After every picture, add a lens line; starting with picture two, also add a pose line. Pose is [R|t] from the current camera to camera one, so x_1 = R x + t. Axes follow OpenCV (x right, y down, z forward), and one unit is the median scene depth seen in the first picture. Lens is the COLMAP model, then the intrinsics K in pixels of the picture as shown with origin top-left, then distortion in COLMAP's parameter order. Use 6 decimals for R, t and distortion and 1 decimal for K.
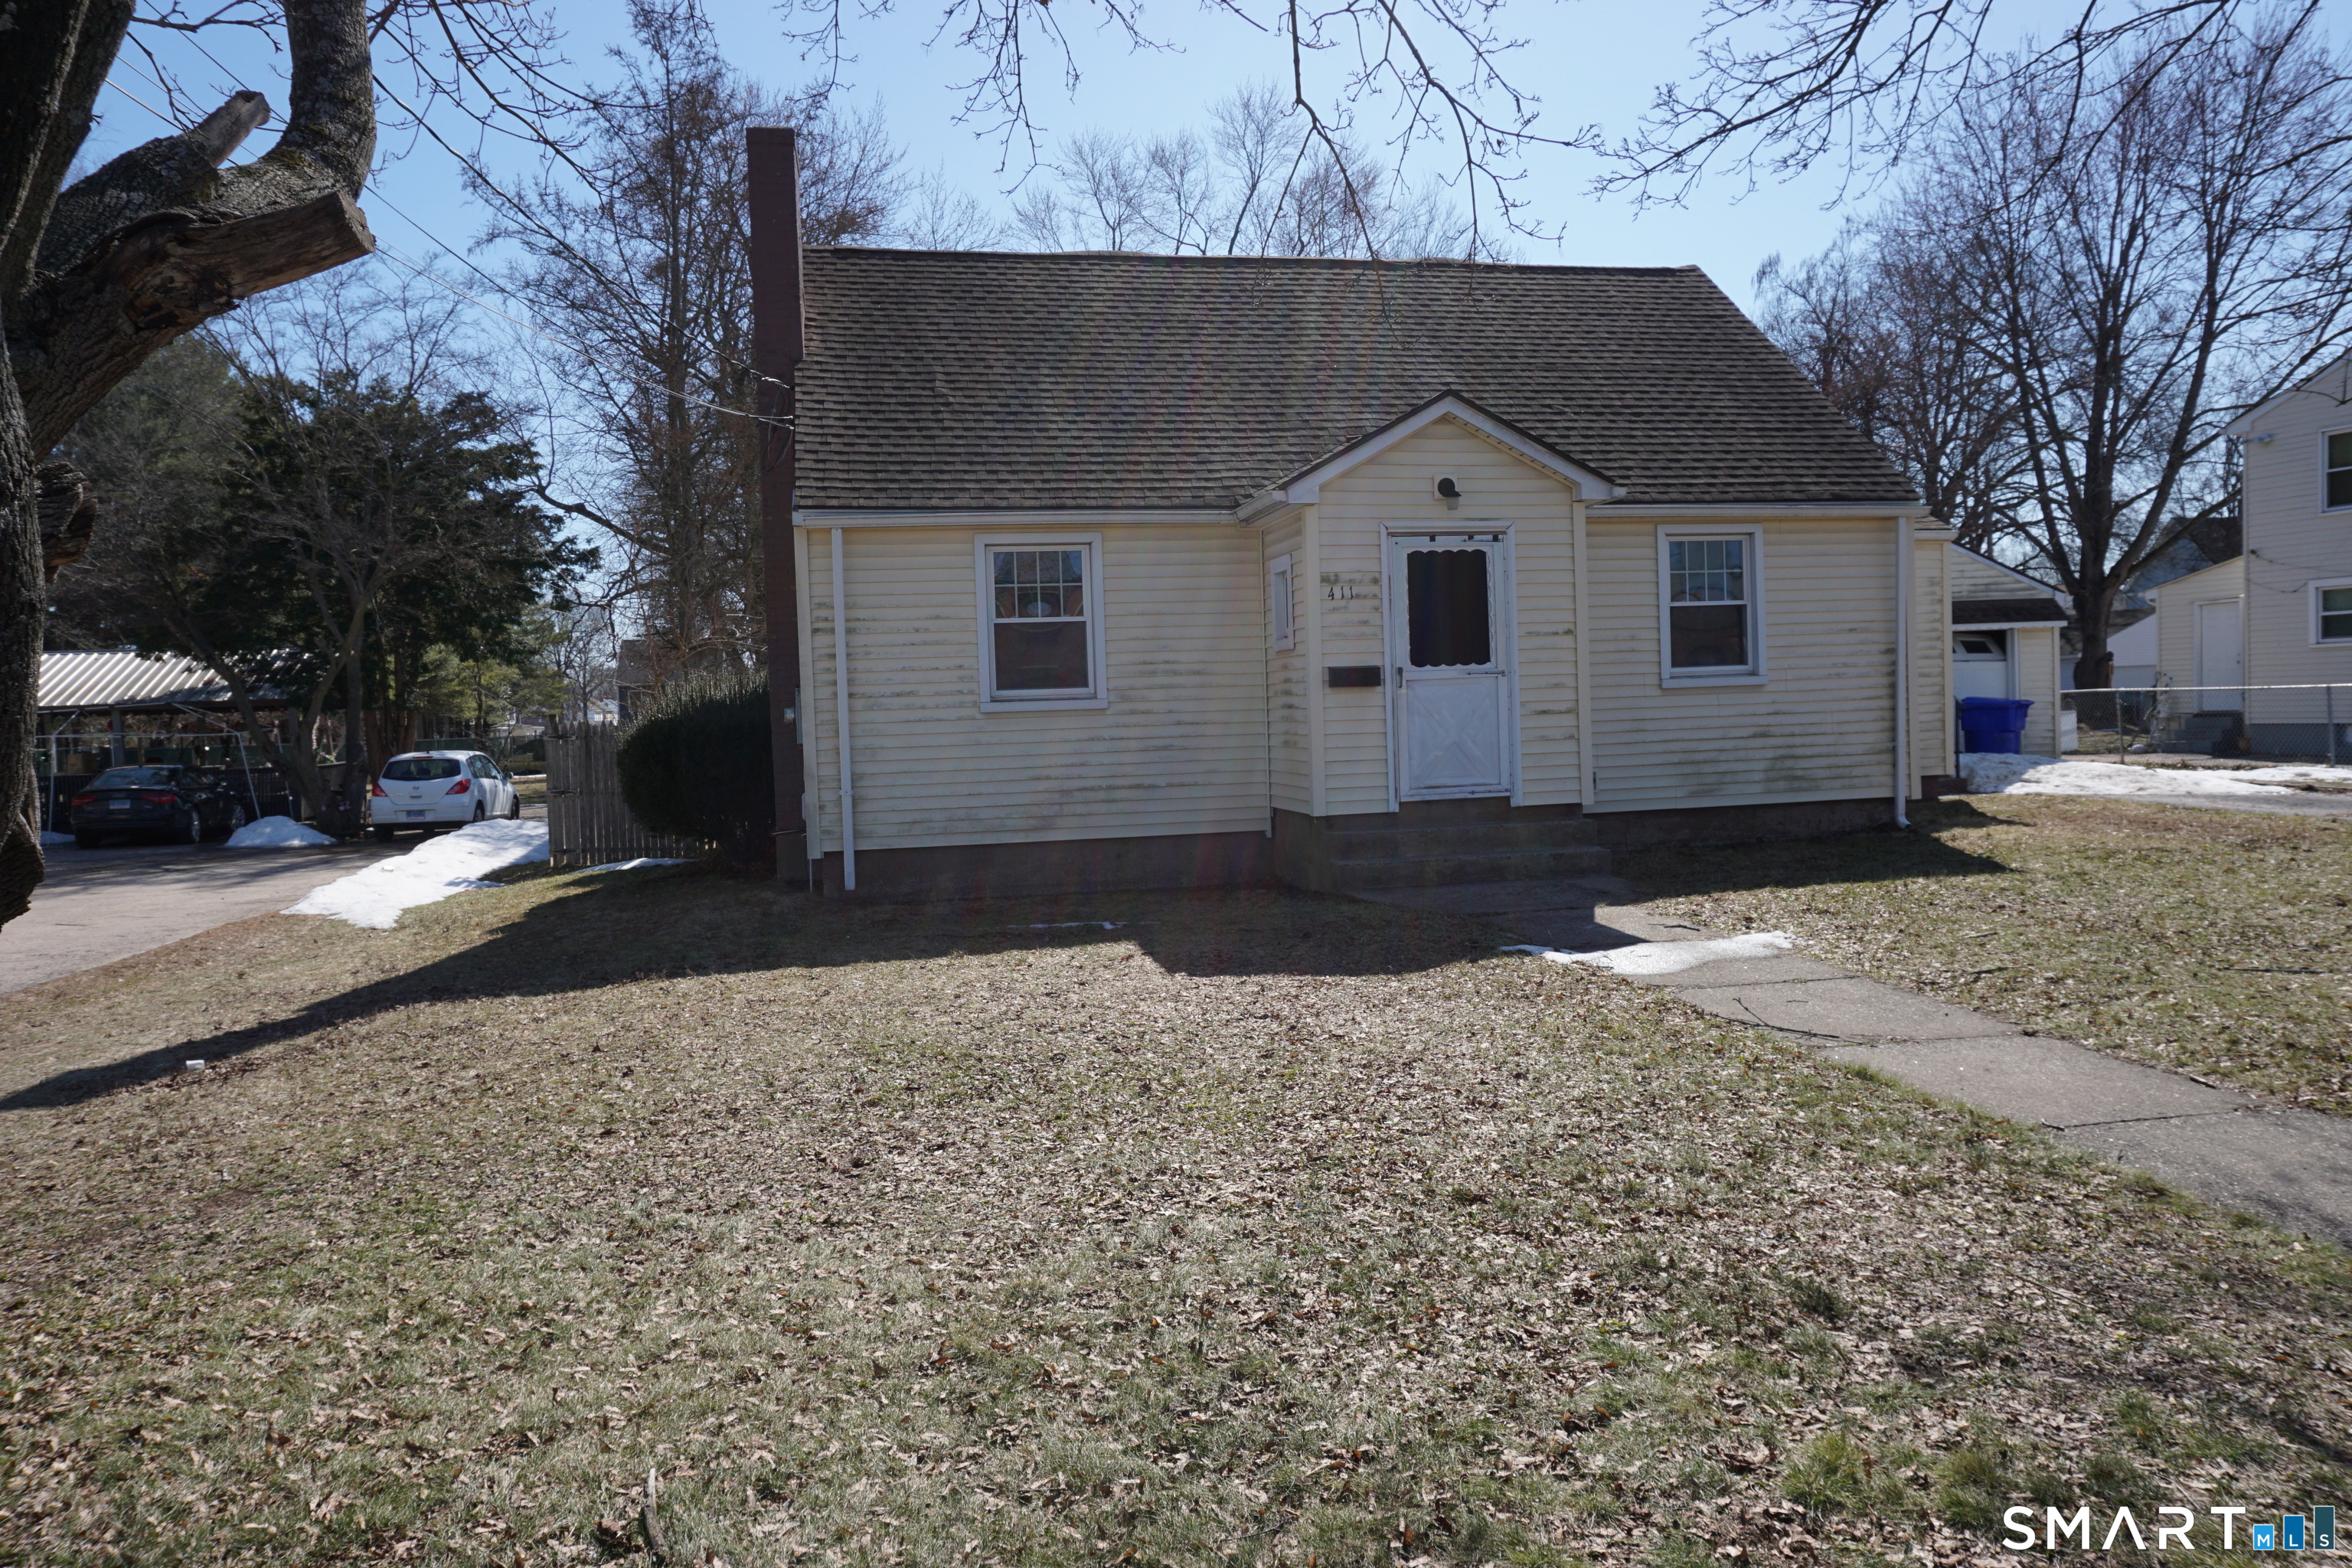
lens RADIAL K [[1588.9, 0, 1180.9], [0, 1588.9, 791.1], [0, 0, 1]] dist [-0.033201, 0.015565]
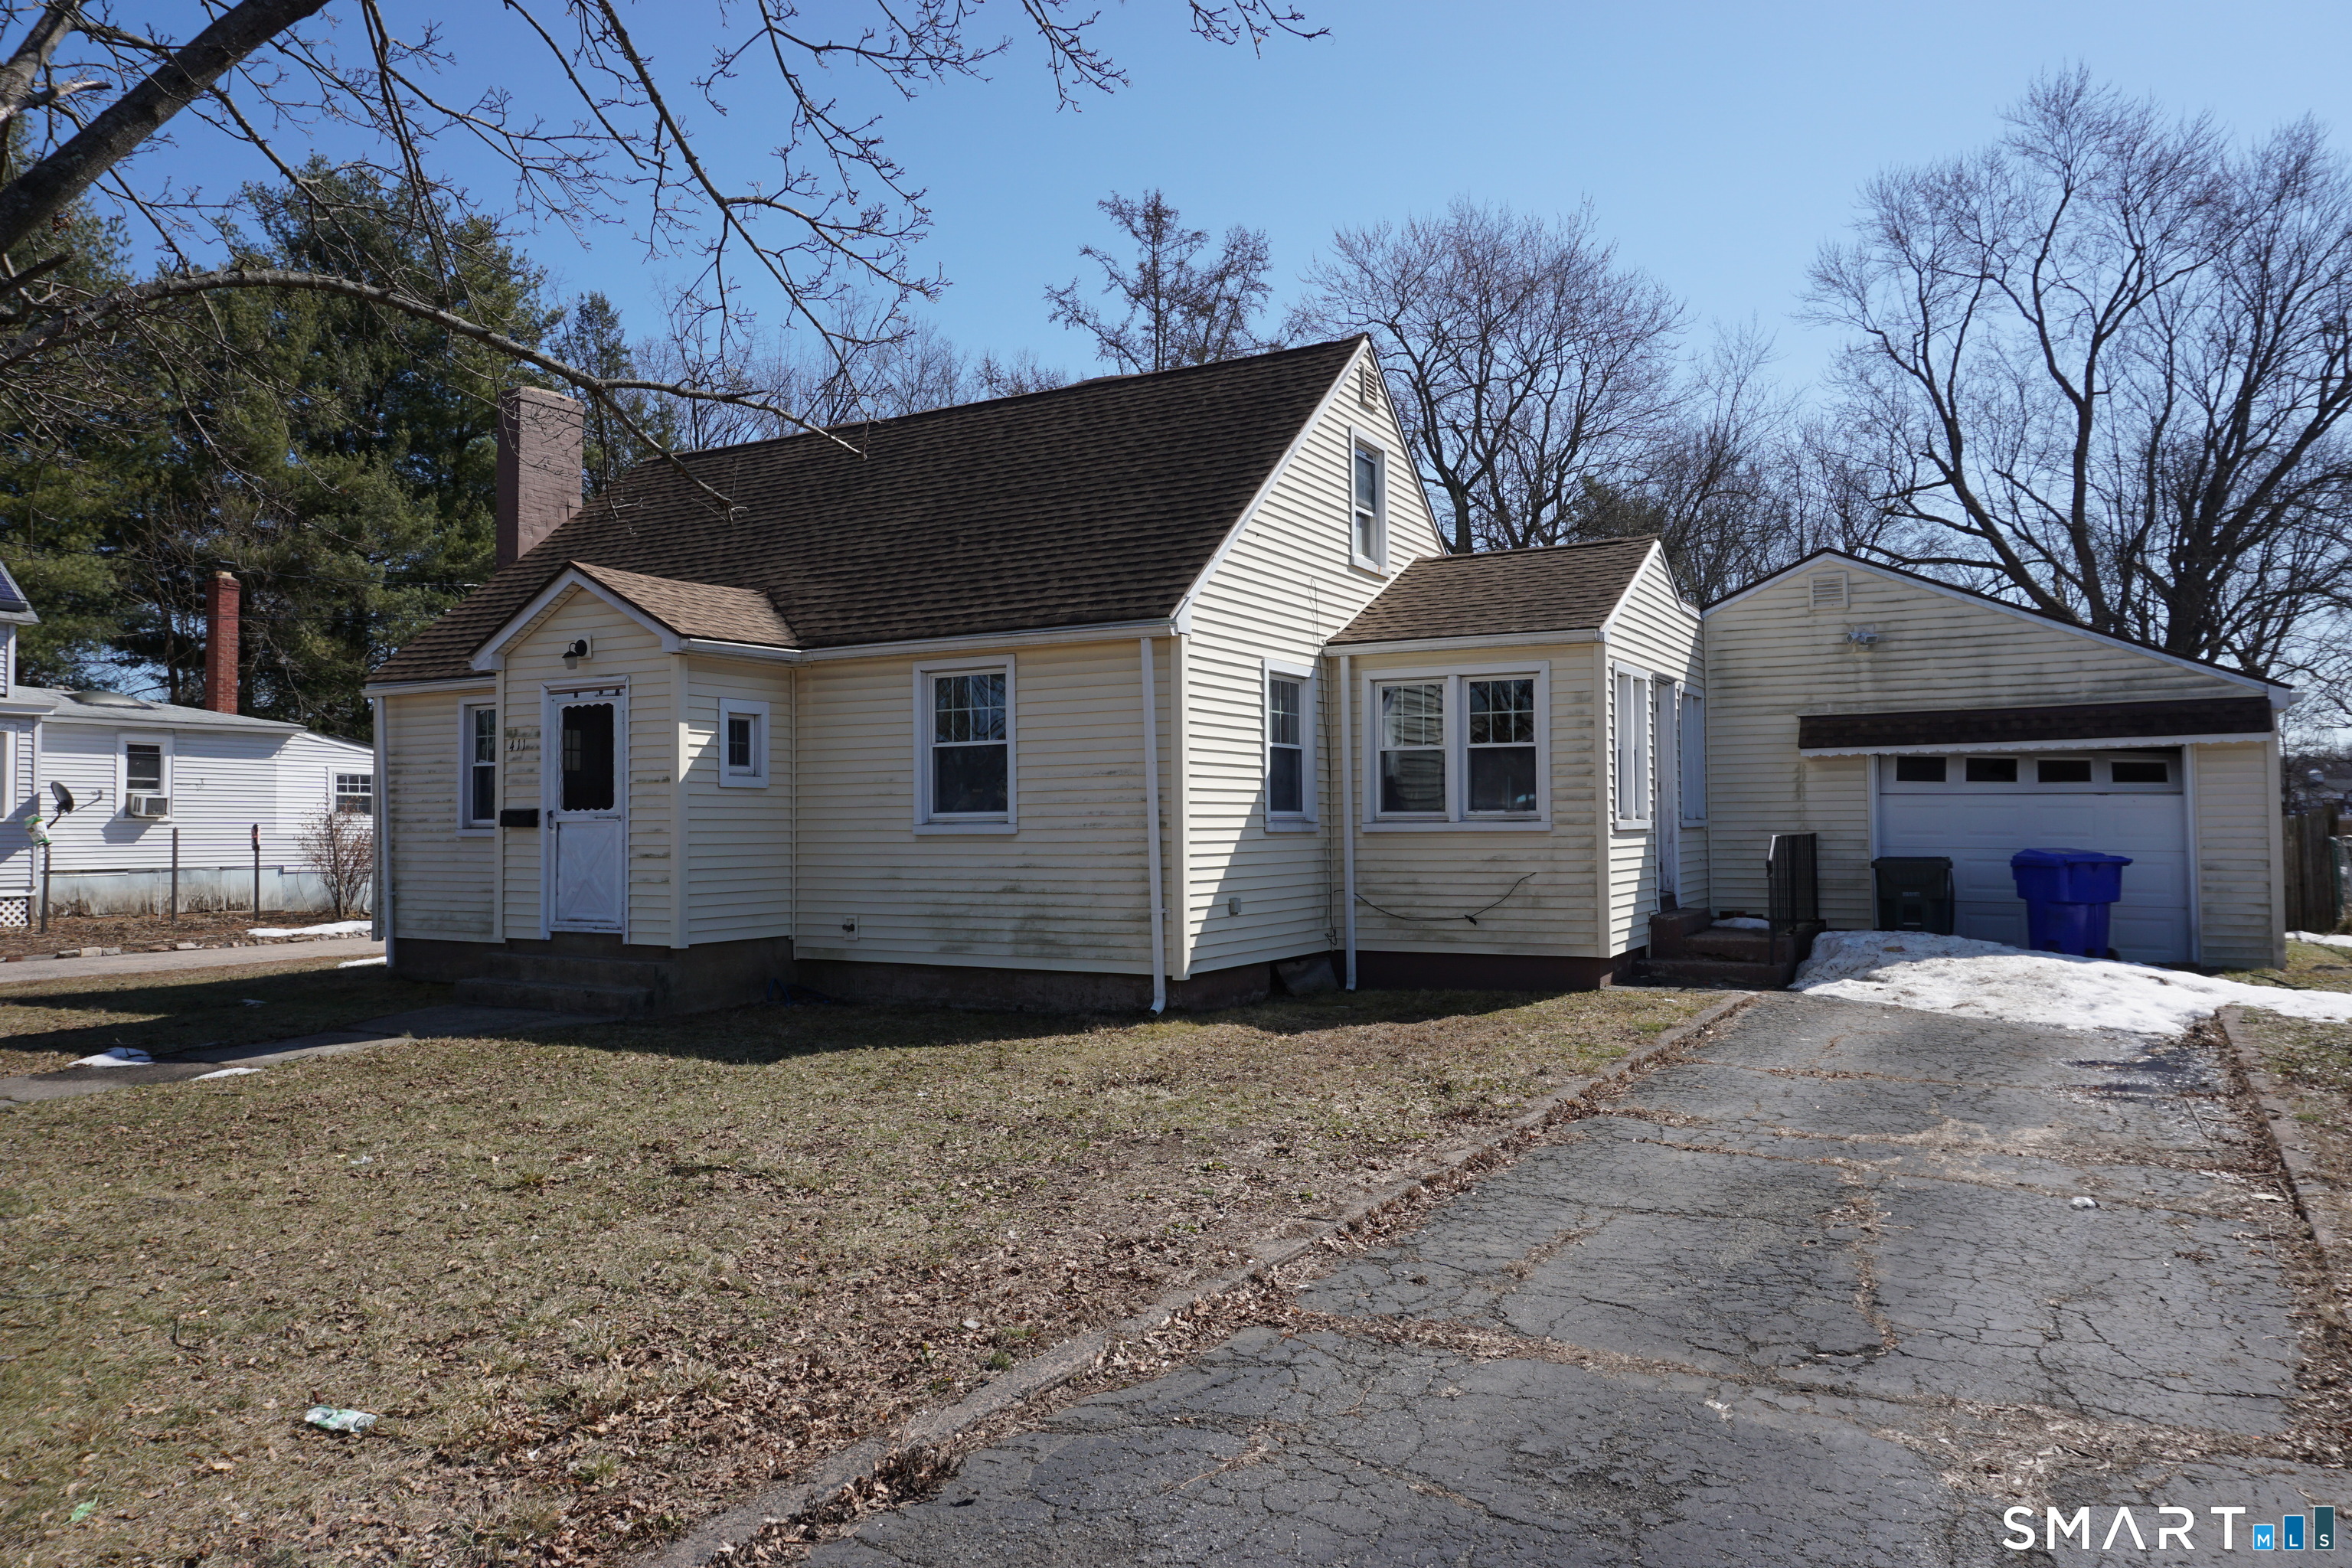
lens RADIAL K [[1588.9, 0, 1189.9], [0, 1588.9, 765.5], [0, 0, 1]] dist [-0.033201, 0.015565]
pose [[0.738735, 0.003099, -0.673989, 1.051276], [-0.053178, 0.997140, -0.053701, -0.063443], [0.671895, 0.075512, 0.736787, 0.411930]]
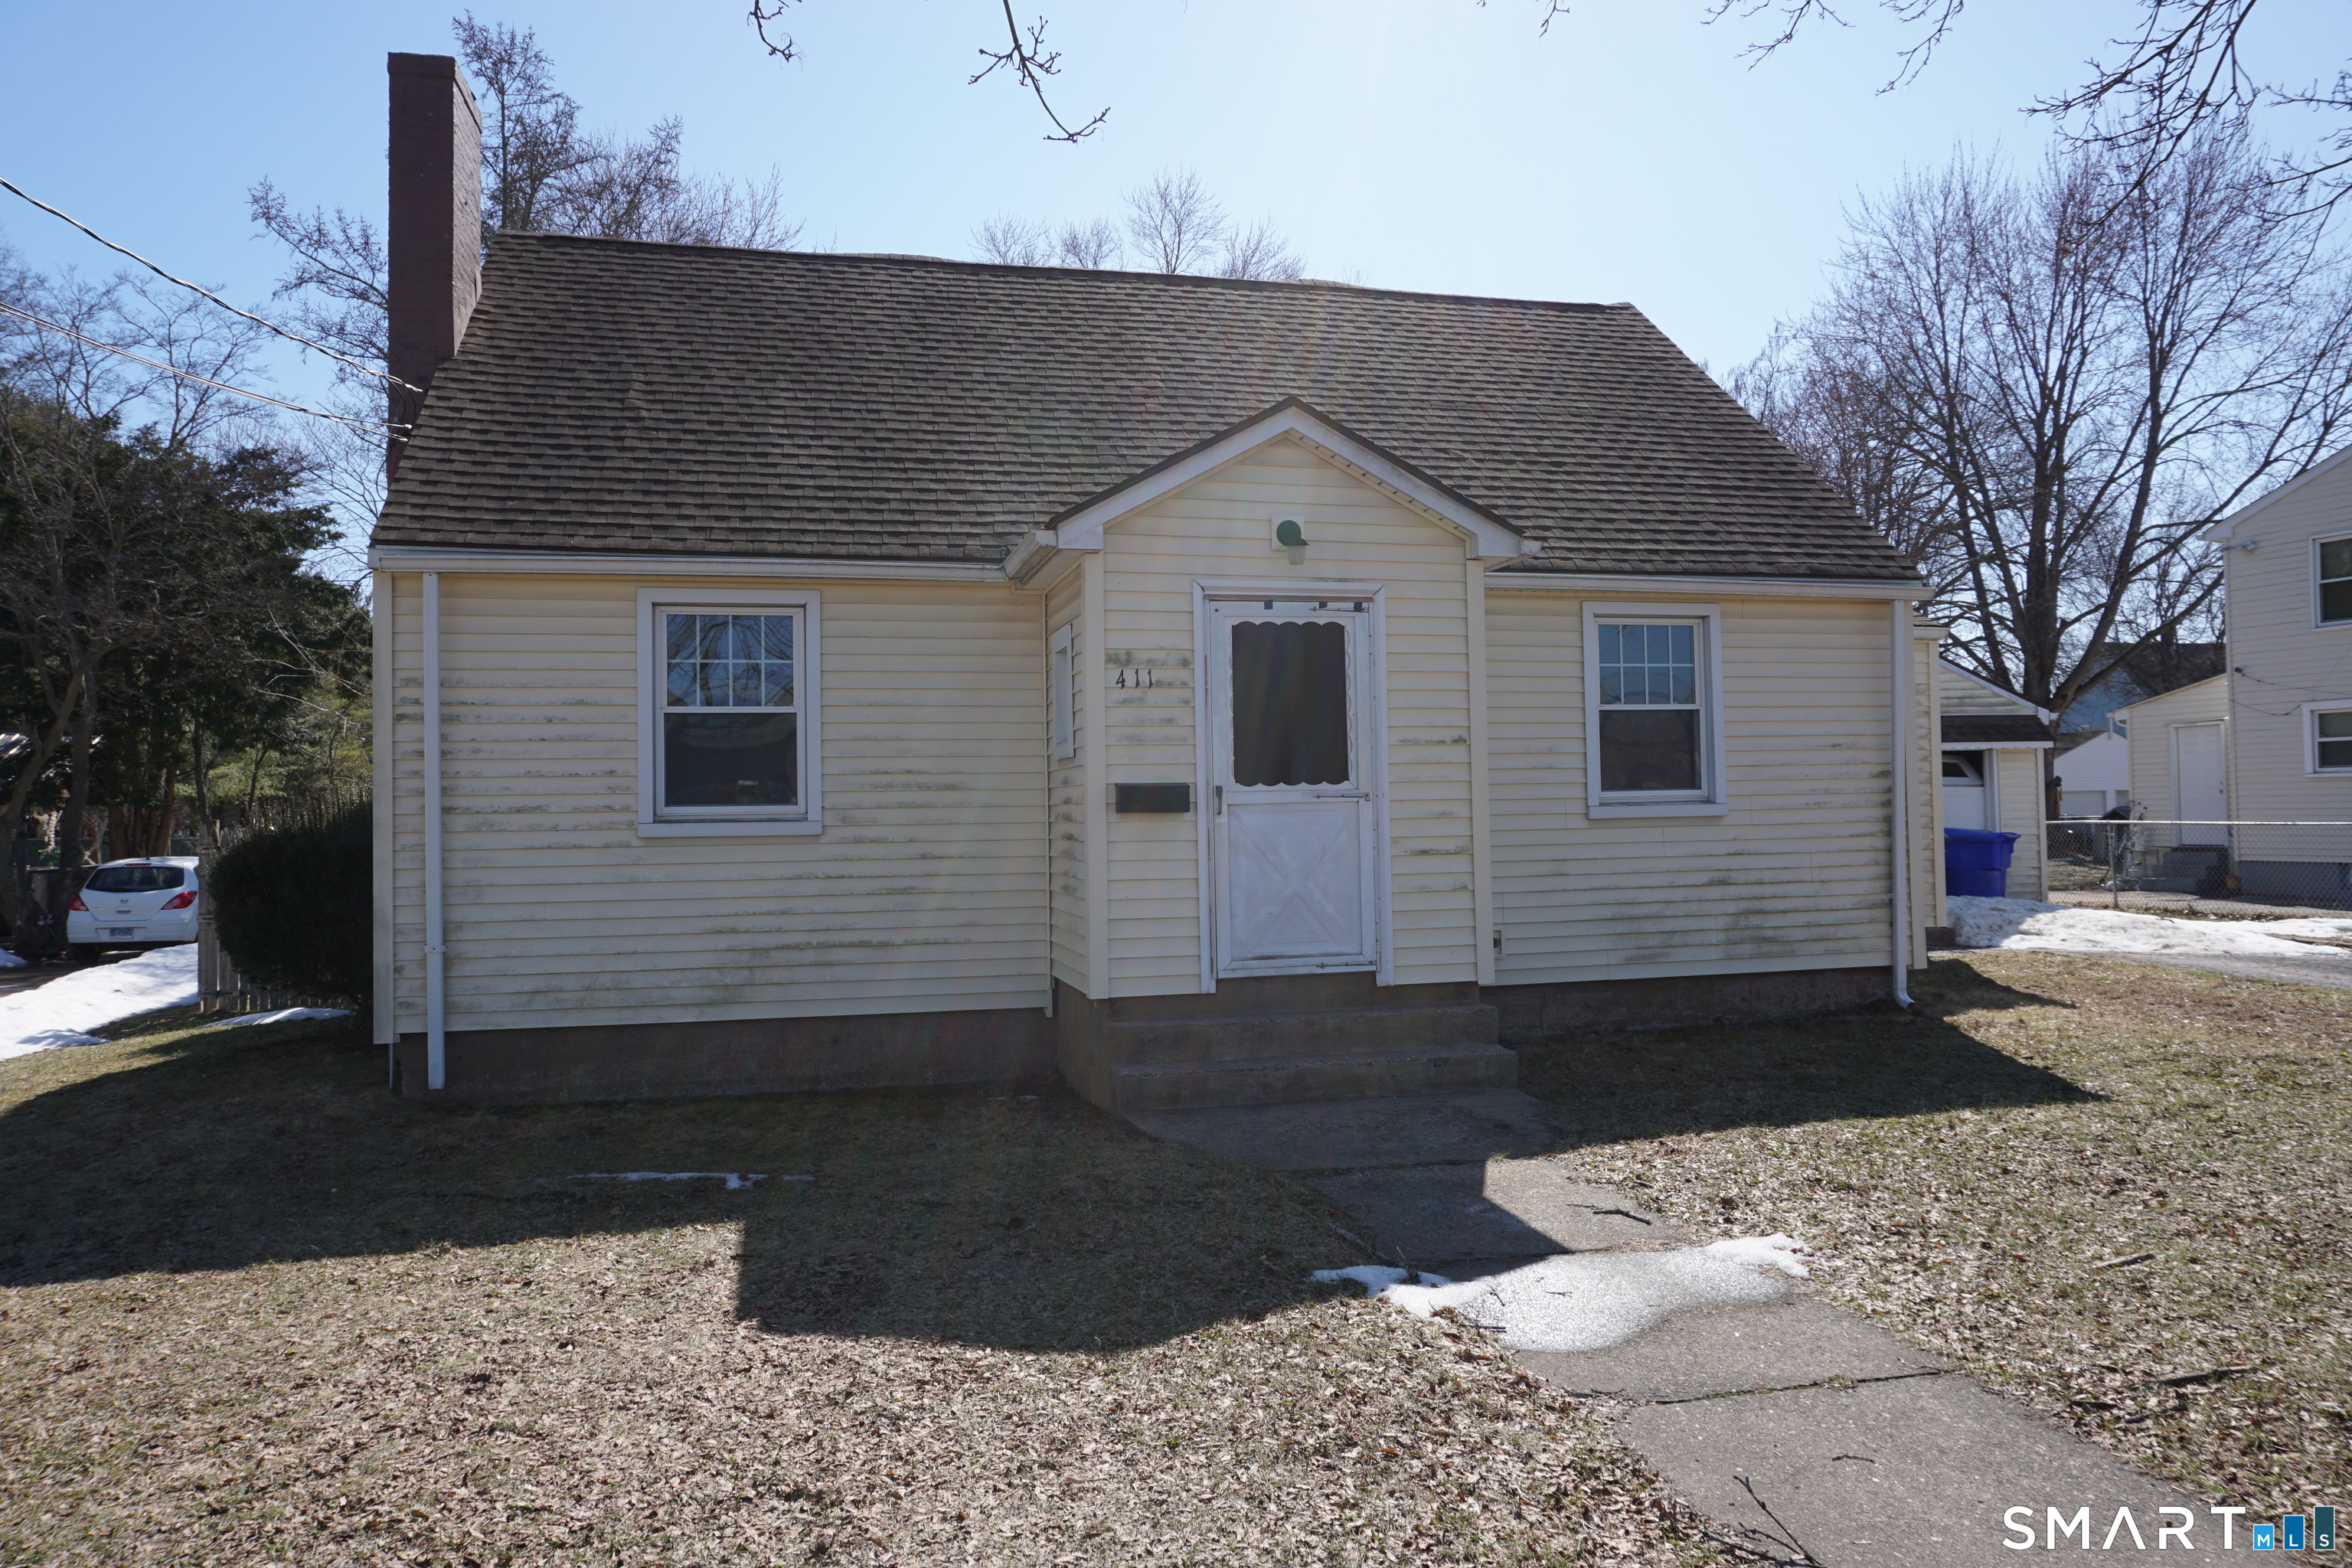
lens RADIAL K [[1588.9, 0, 1189.3], [0, 1588.9, 786.9], [0, 0, 1]] dist [-0.033201, 0.015565]
pose [[0.998705, 0.018843, 0.047265, 0.079035], [-0.015487, 0.997399, -0.070397, -0.024101], [-0.048469, 0.069574, 0.996399, 0.261010]]
